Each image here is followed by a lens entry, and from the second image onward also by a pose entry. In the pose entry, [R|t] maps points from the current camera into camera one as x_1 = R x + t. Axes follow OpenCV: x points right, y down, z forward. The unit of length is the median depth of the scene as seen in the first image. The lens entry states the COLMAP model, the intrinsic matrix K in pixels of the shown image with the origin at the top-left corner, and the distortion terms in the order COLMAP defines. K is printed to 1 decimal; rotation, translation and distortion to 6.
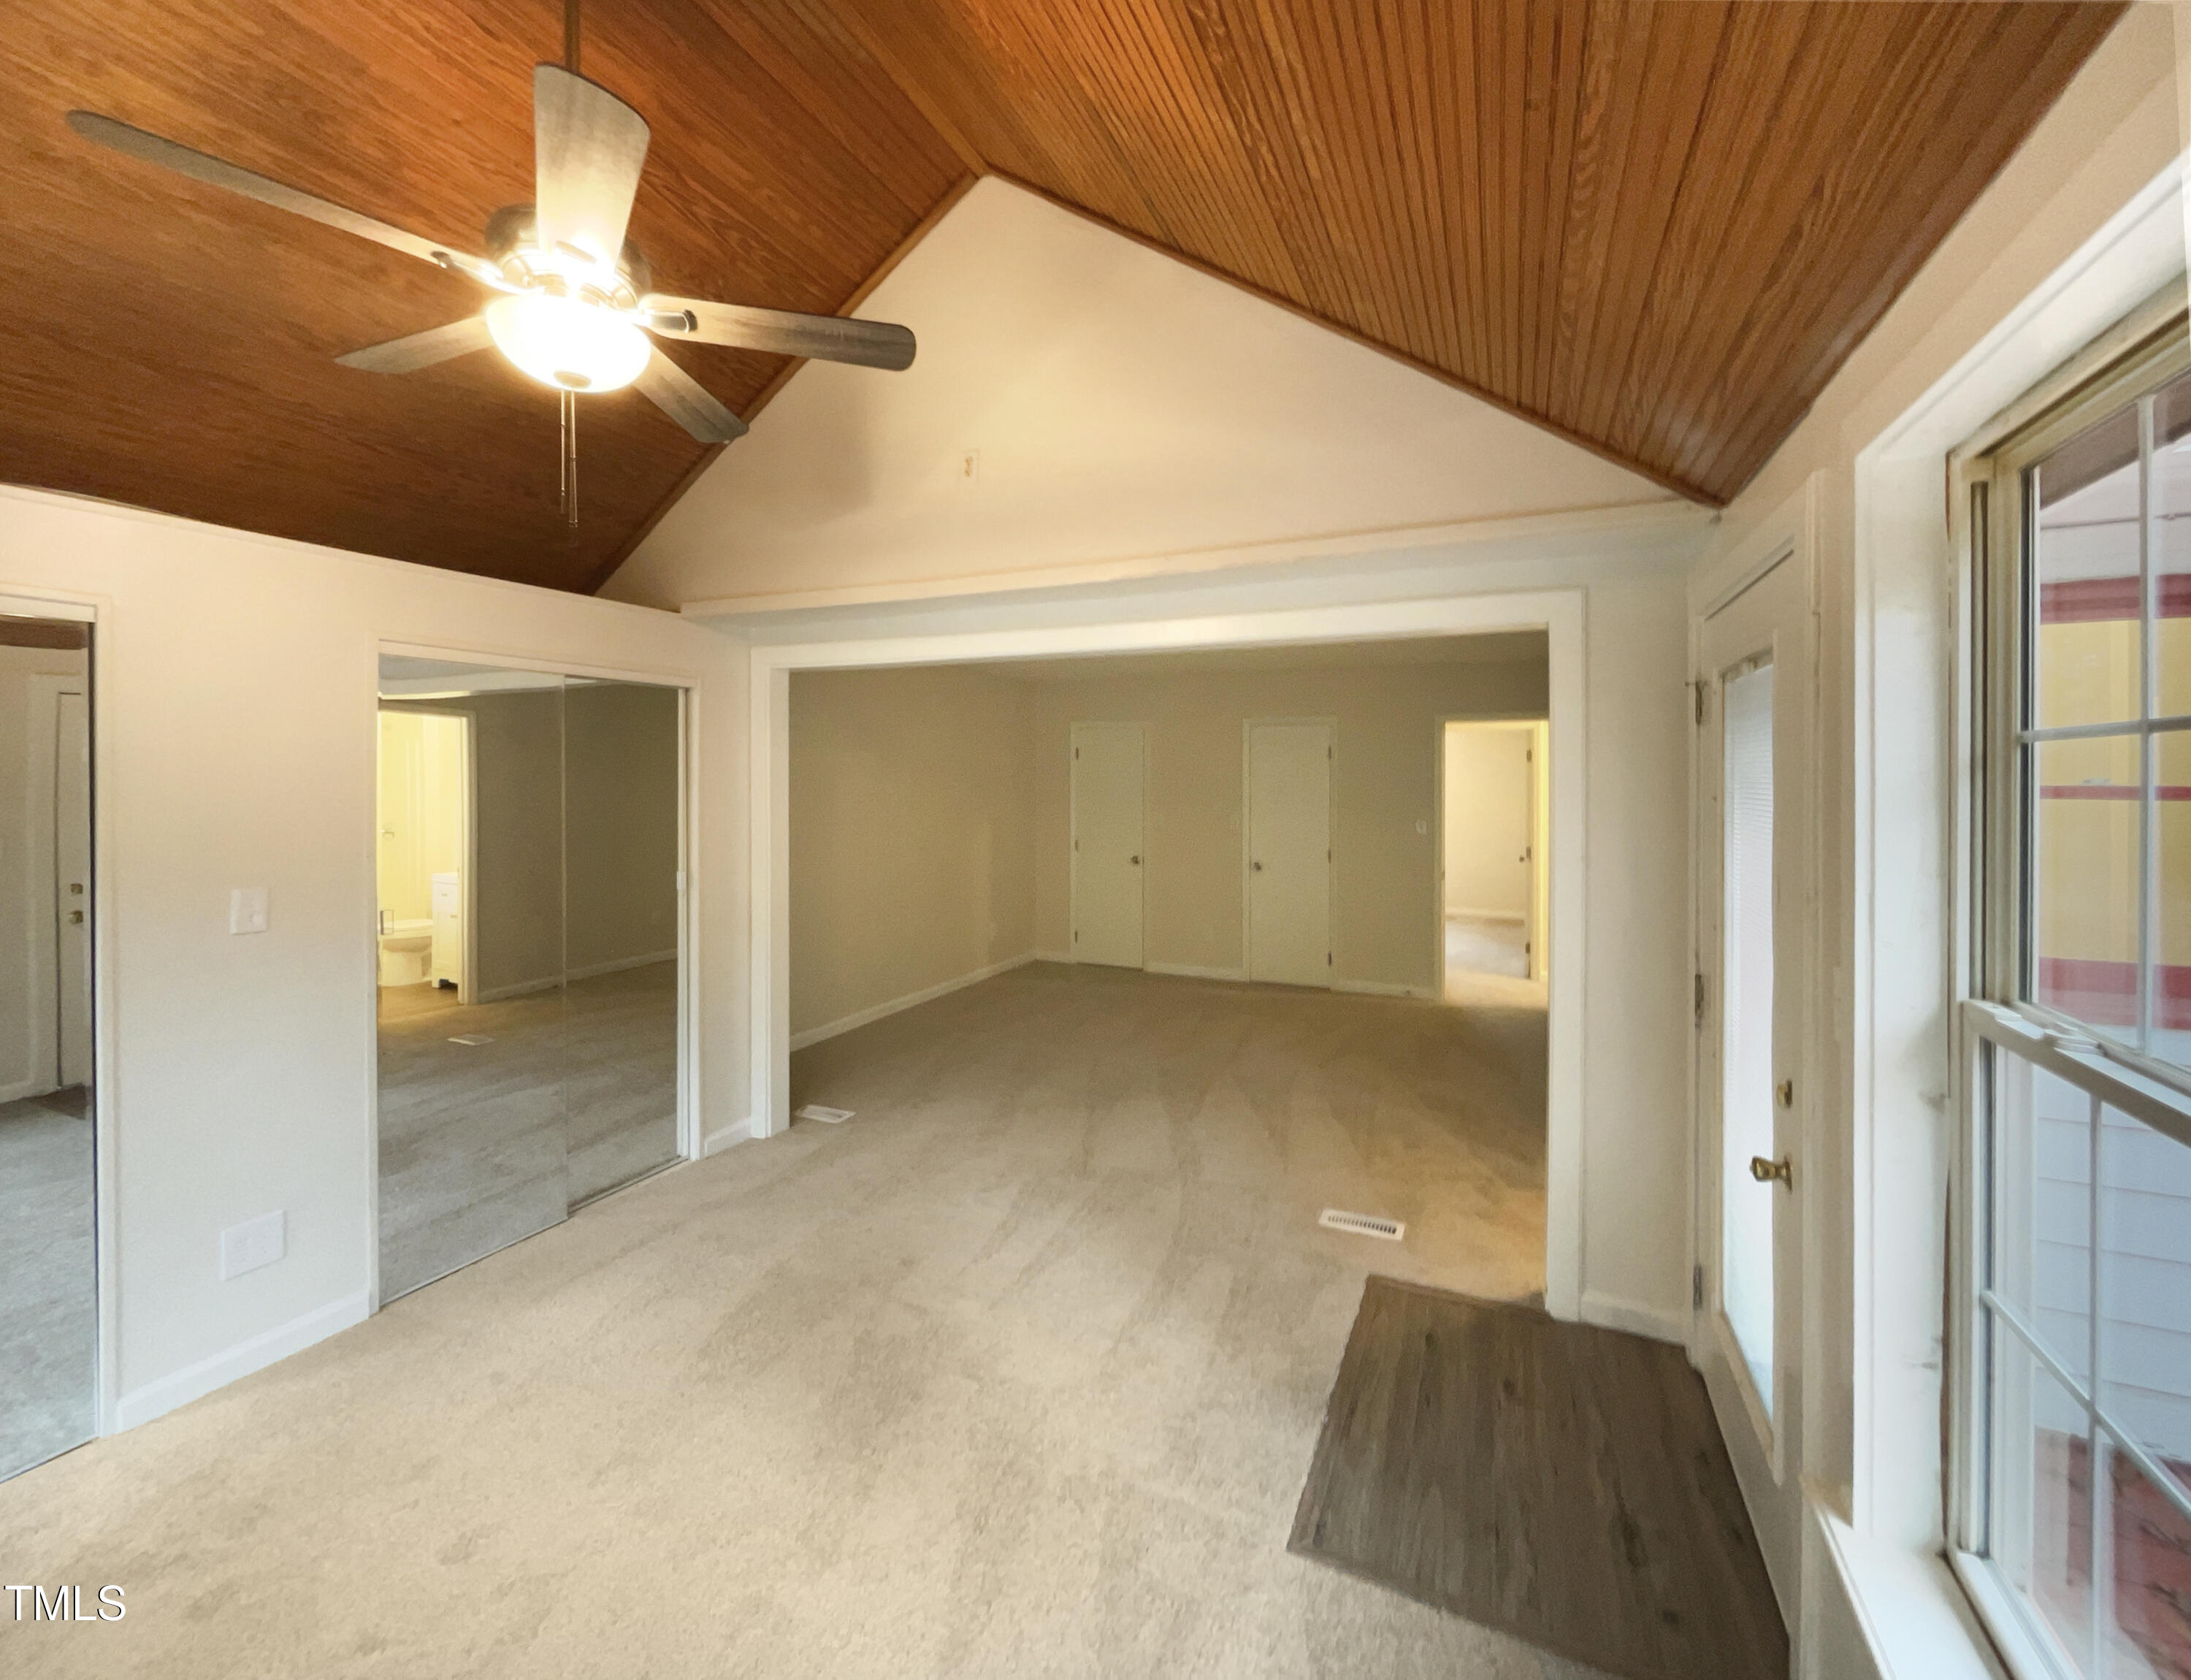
lens RADIAL K [[928.2, 0, 1097.7], [0, 928.2, 783.0], [0, 0, 1]] dist [0.018799, 0.000182]
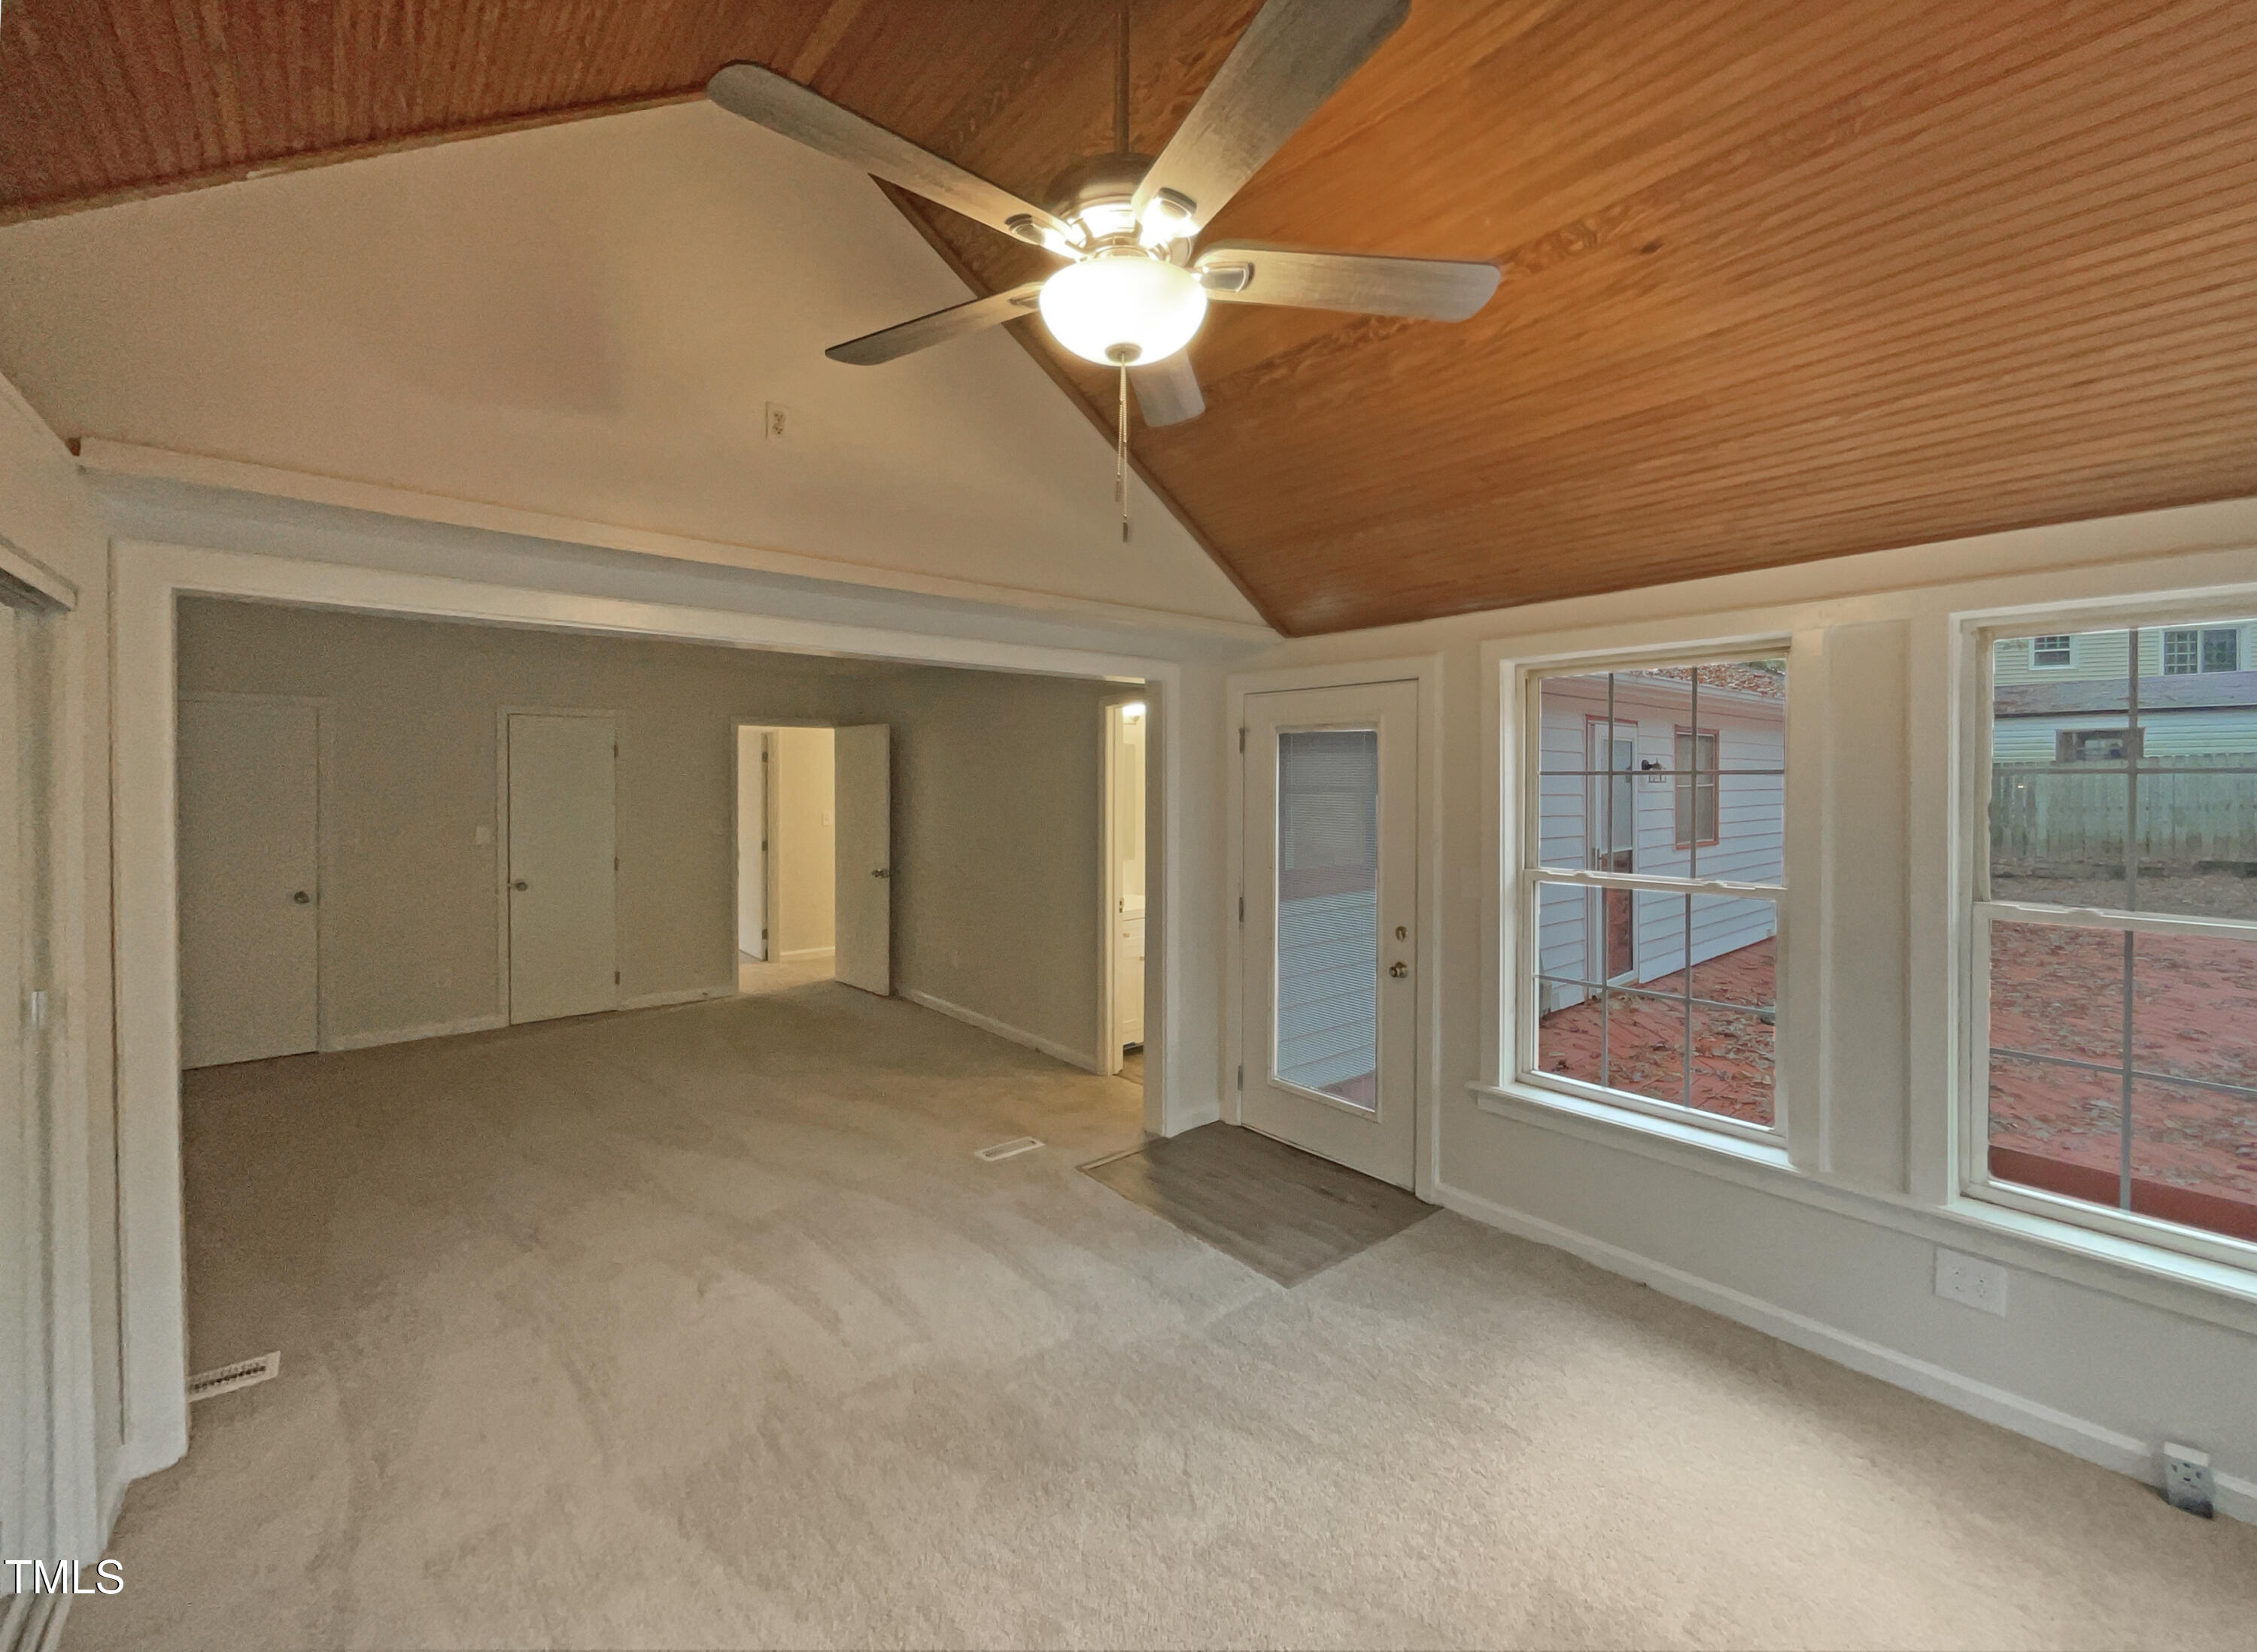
lens RADIAL K [[917.0, 0, 1129.1], [0, 917.0, 787.9], [0, 0, 1]] dist [-0.001827, -0.000115]
pose [[0.438073, -0.012955, 0.898846, -0.761255], [0.003433, 0.999913, 0.012739, -0.017277], [-0.898933, -0.002495, 0.438080, 0.349733]]
